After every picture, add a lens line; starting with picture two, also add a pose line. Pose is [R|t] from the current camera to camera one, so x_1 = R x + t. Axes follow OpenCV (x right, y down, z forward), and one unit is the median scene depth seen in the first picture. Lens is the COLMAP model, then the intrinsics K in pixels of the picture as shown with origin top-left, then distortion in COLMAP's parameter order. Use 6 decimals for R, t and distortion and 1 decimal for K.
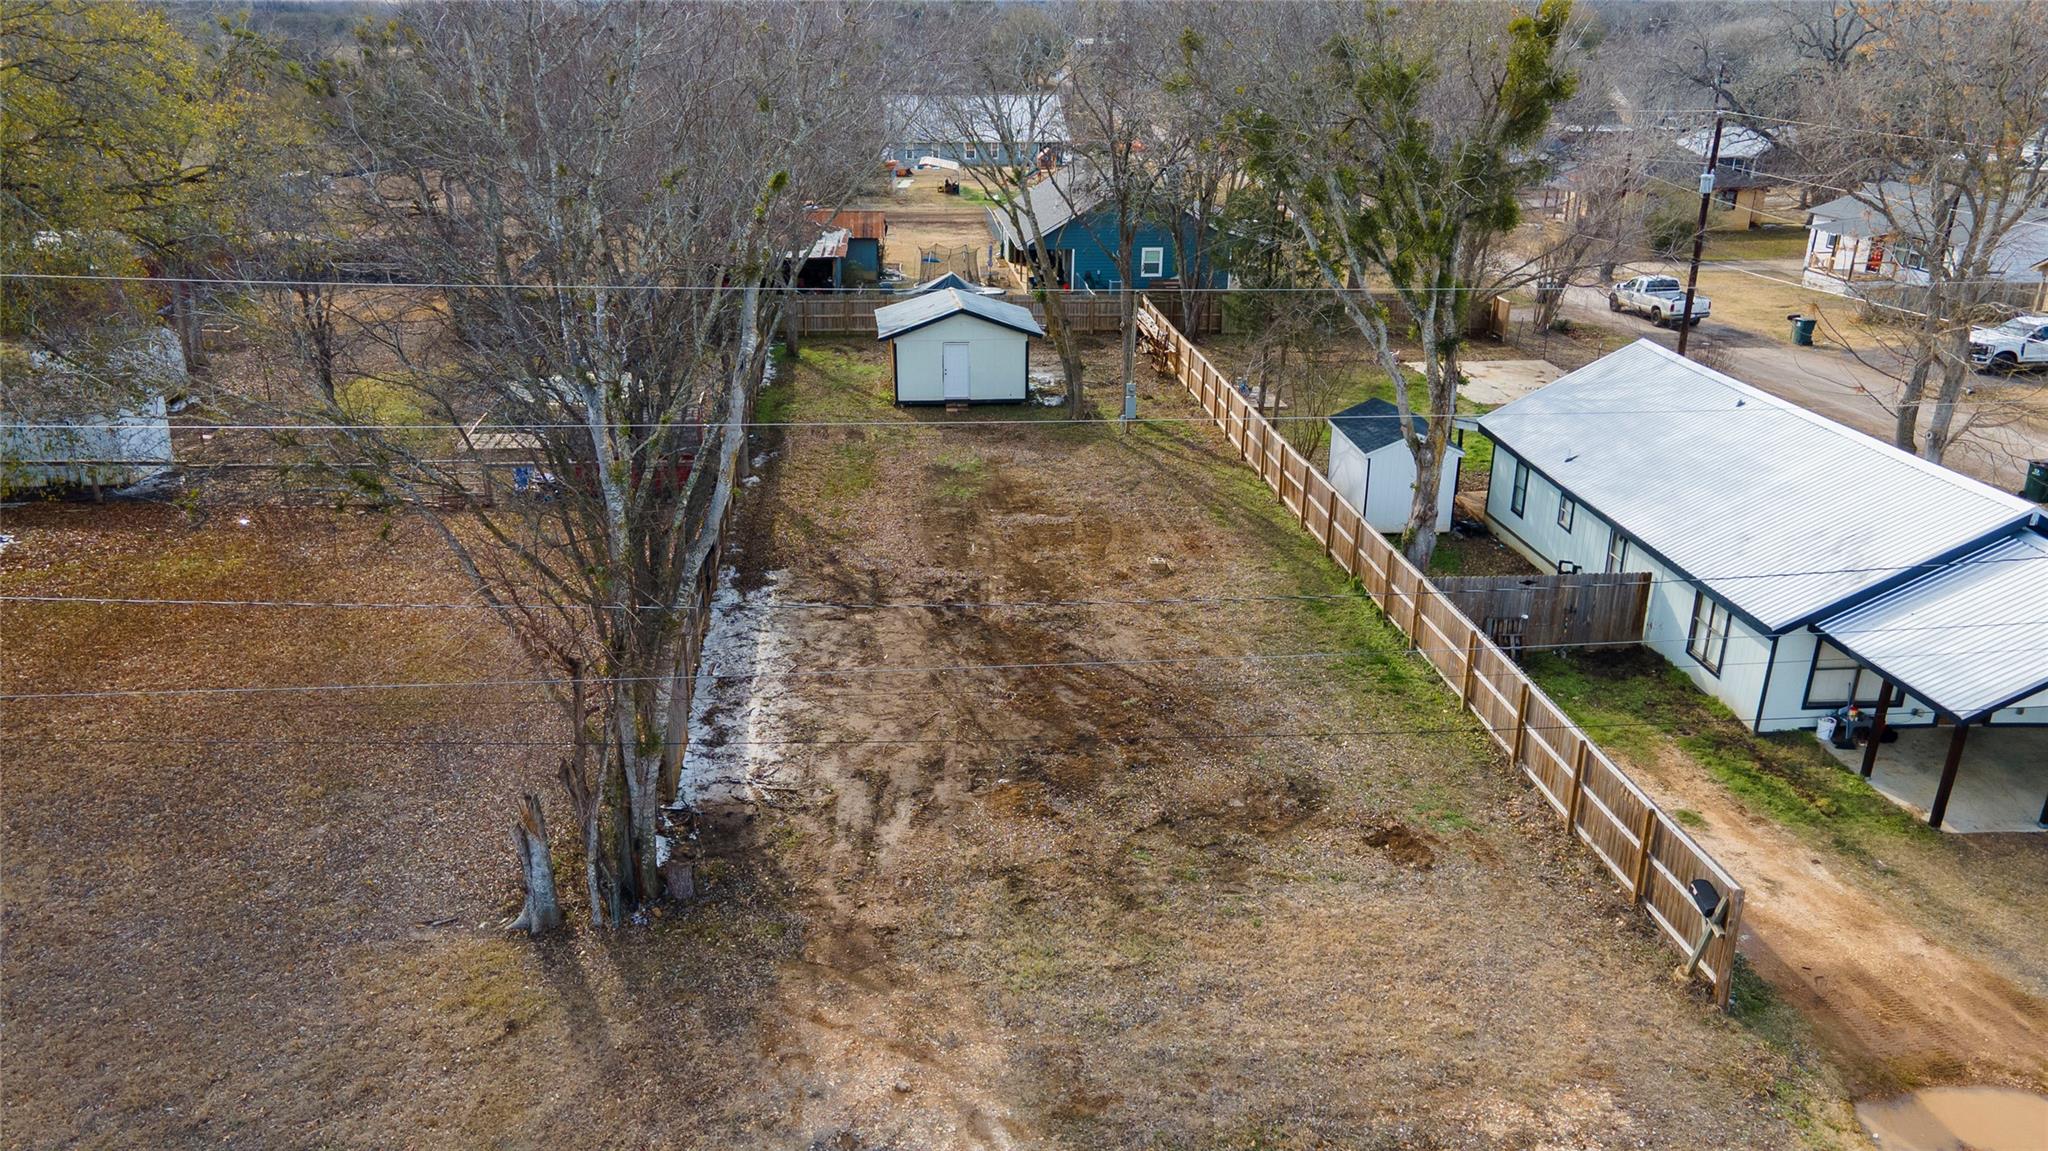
lens RADIAL K [[1507.5, 0, 1025.0], [0, 1507.5, 580.3], [0, 0, 1]] dist [0.005579, 0.071711]
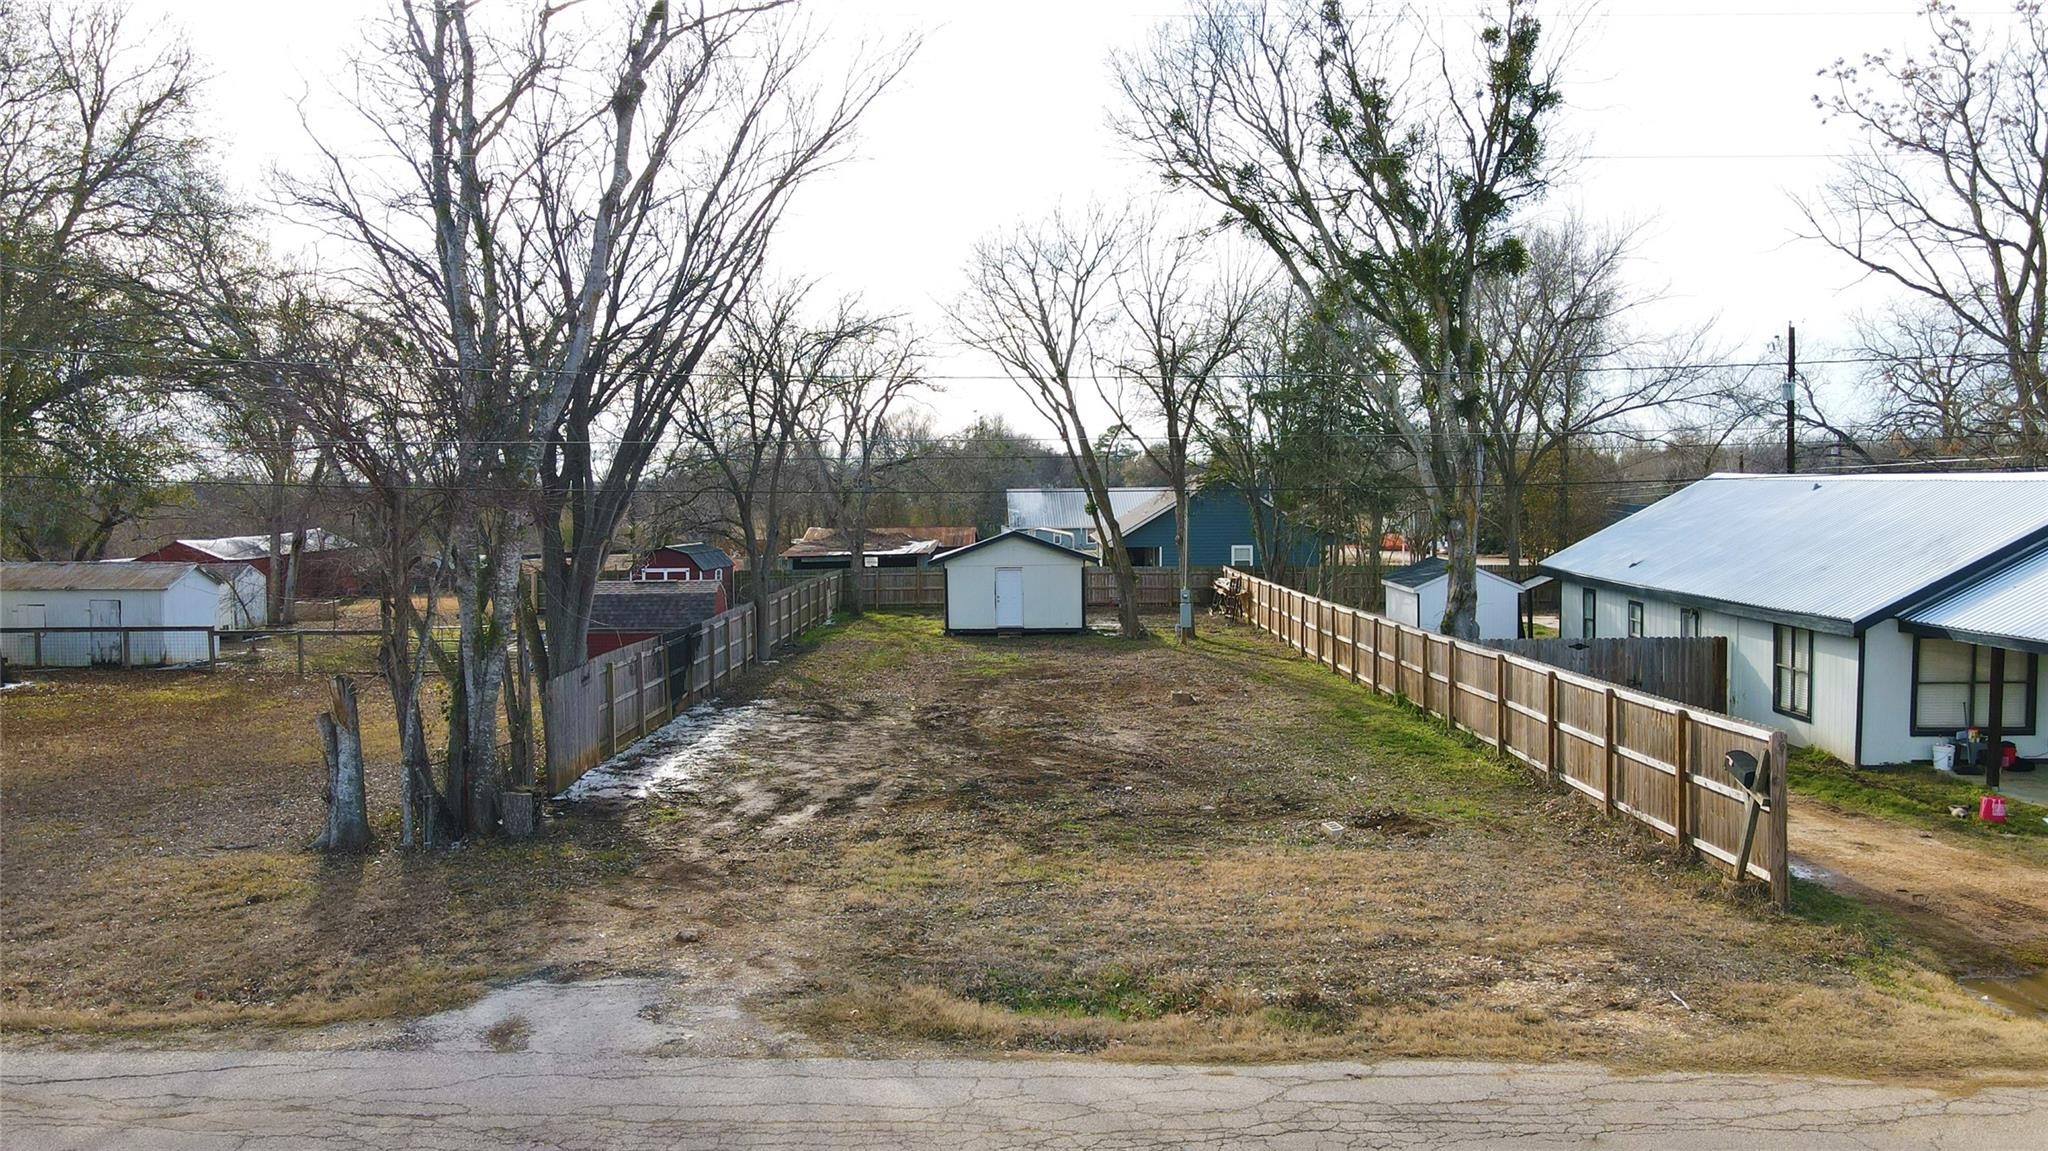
lens RADIAL K [[1525.5, 0, 1024.0], [0, 1525.5, 575.5], [0, 0, 1]] dist [-0.002221, 0.005338]
pose [[0.994669, -0.015308, -0.101973, 0.131340], [-0.016128, 0.953655, -0.300469, 0.289566], [0.101847, 0.300512, 0.948325, 0.153065]]
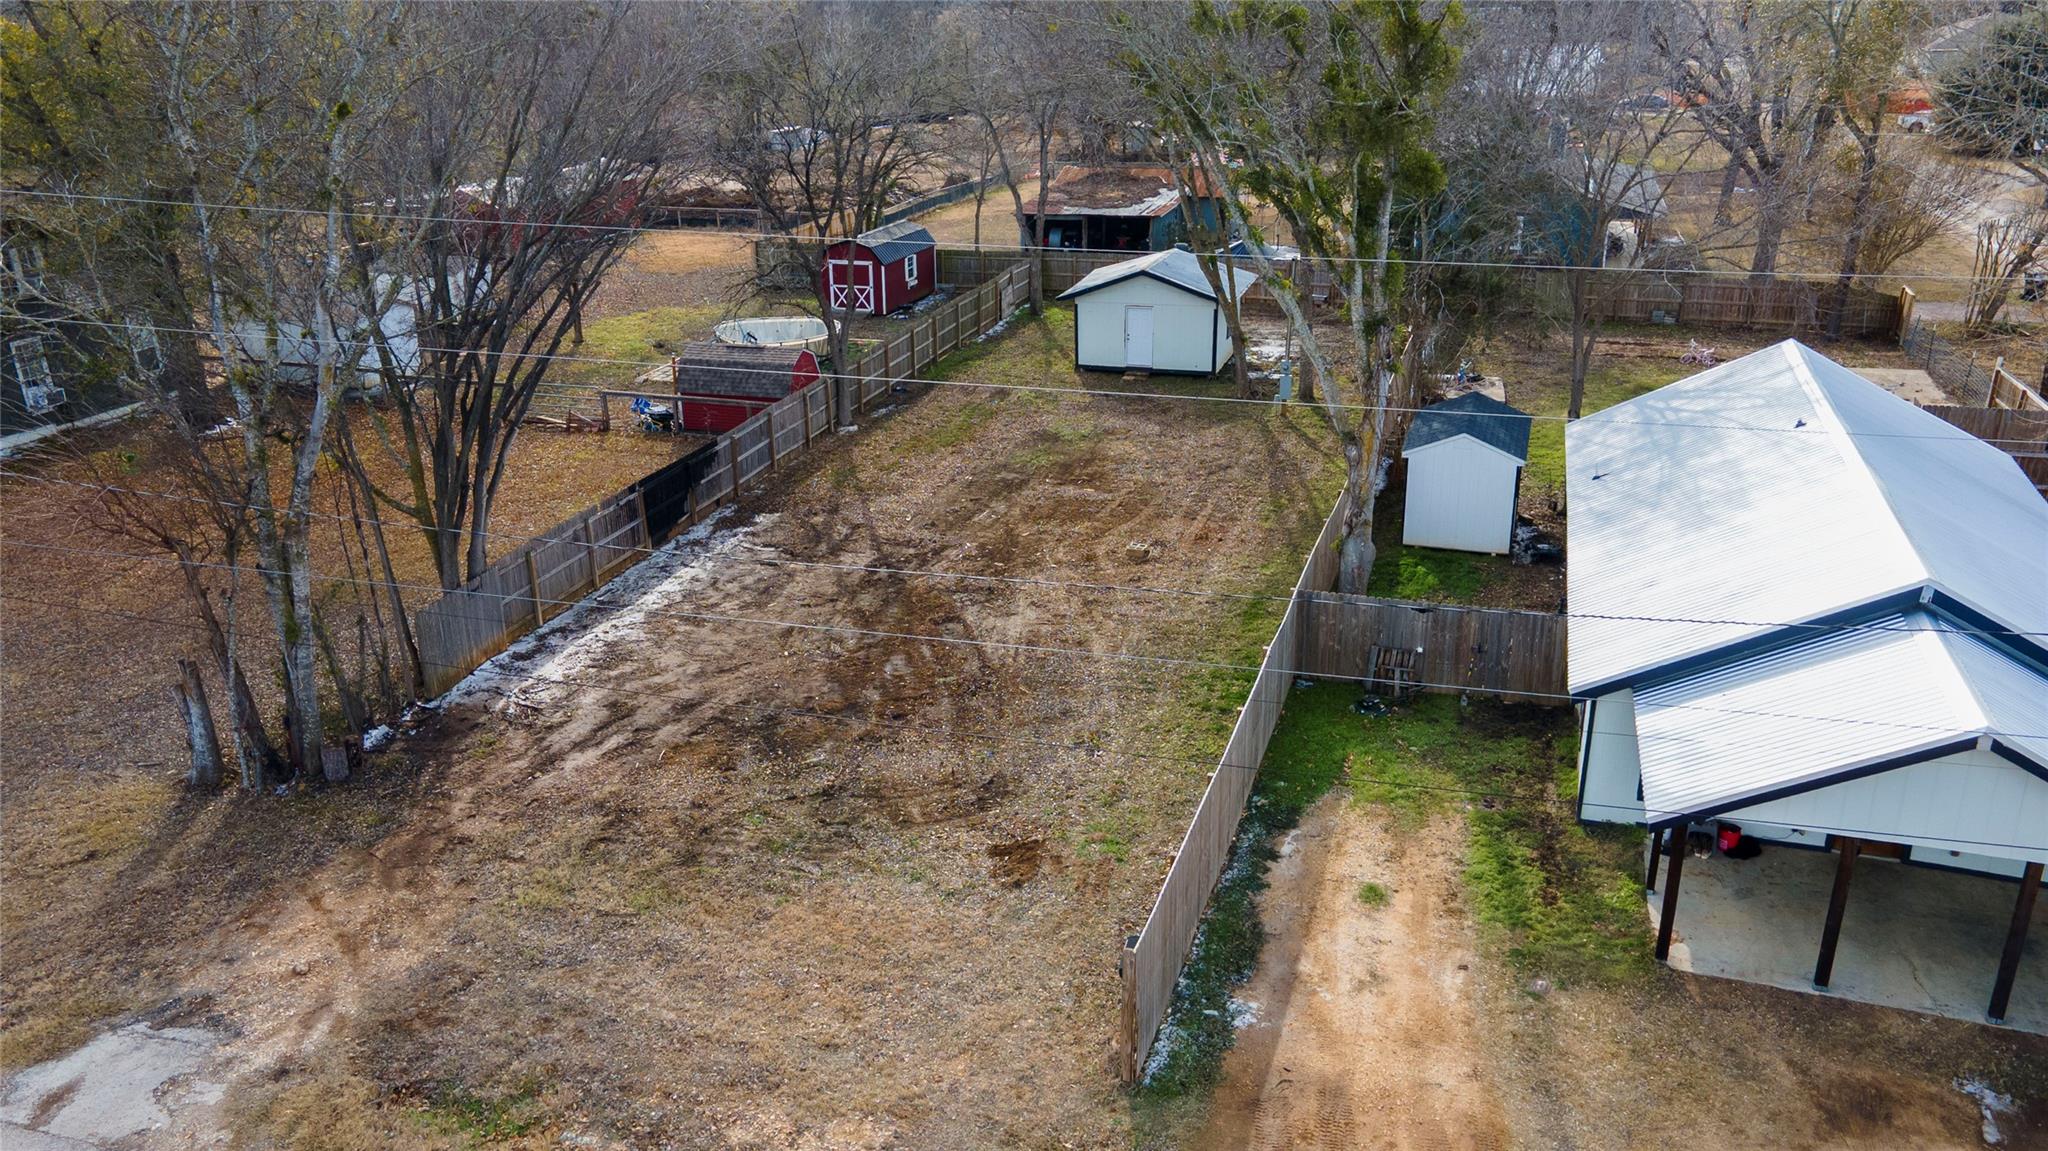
lens RADIAL K [[1582.7, 0, 1028.9], [0, 1582.7, 617.1], [0, 0, 1]] dist [0.005101, 0.089974]
pose [[0.922541, 0.125974, -0.364758, 0.569139], [-0.114138, 0.992000, 0.053925, -0.021862], [0.368633, -0.008116, 0.929540, 0.109840]]
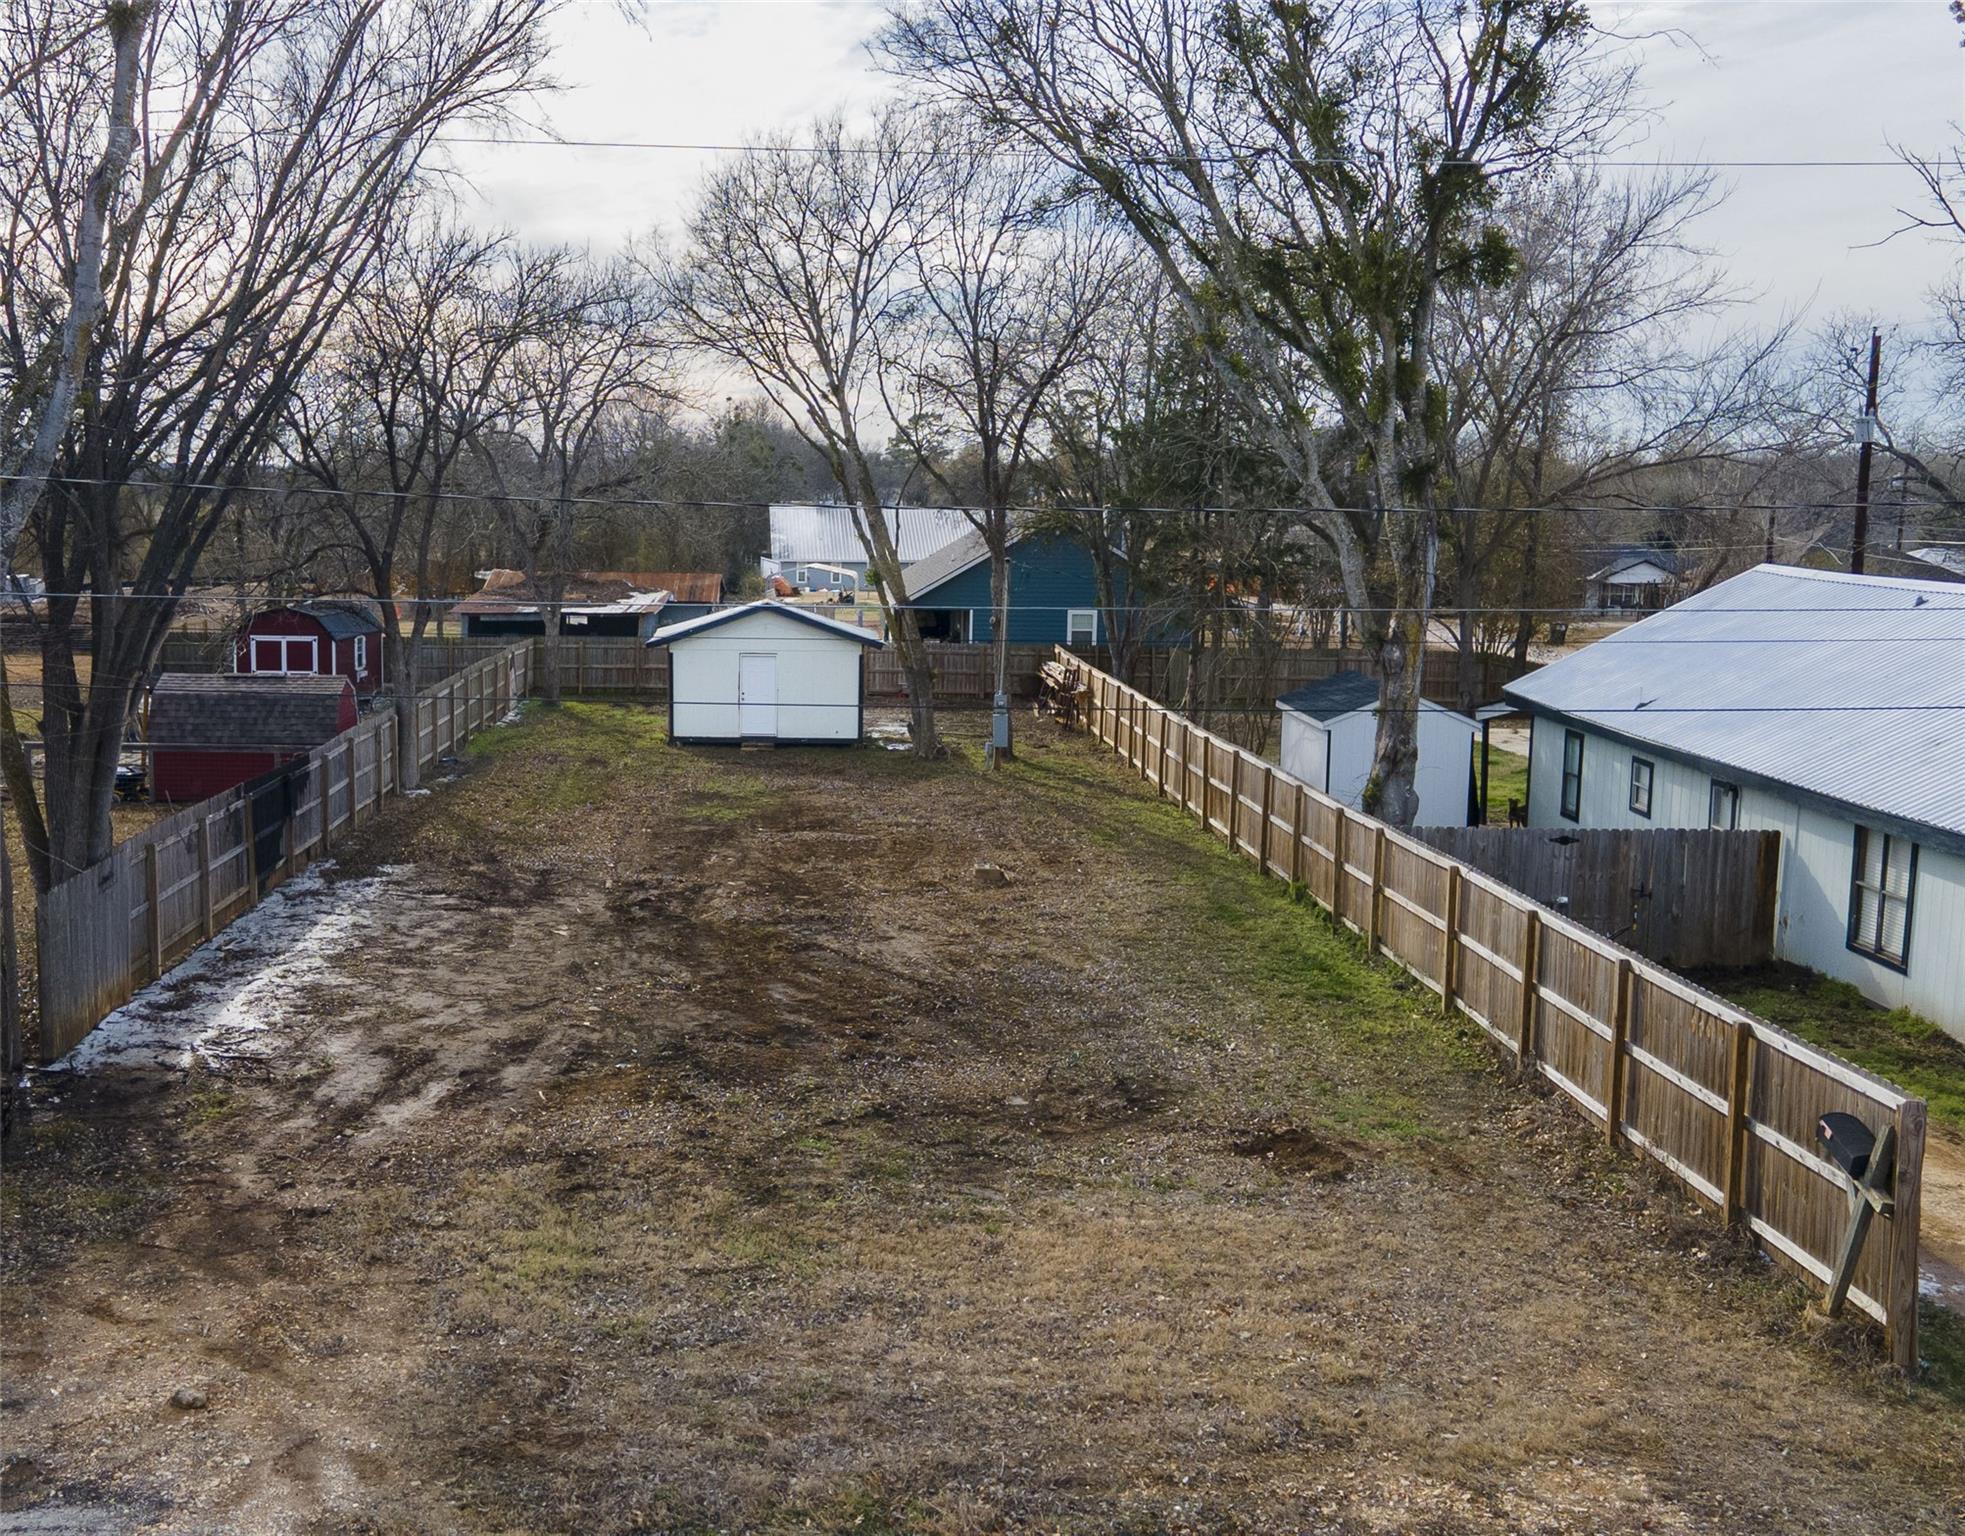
lens RADIAL K [[2002.3, 0, 816.7], [0, 2002.3, 776.4], [0, 0, 1]] dist [0.018495, 0.050508]
pose [[0.995756, 0.014195, -0.090930, 0.136168], [-0.033759, 0.975498, -0.217402, 0.201043], [0.085616, 0.219549, 0.971837, 0.239219]]
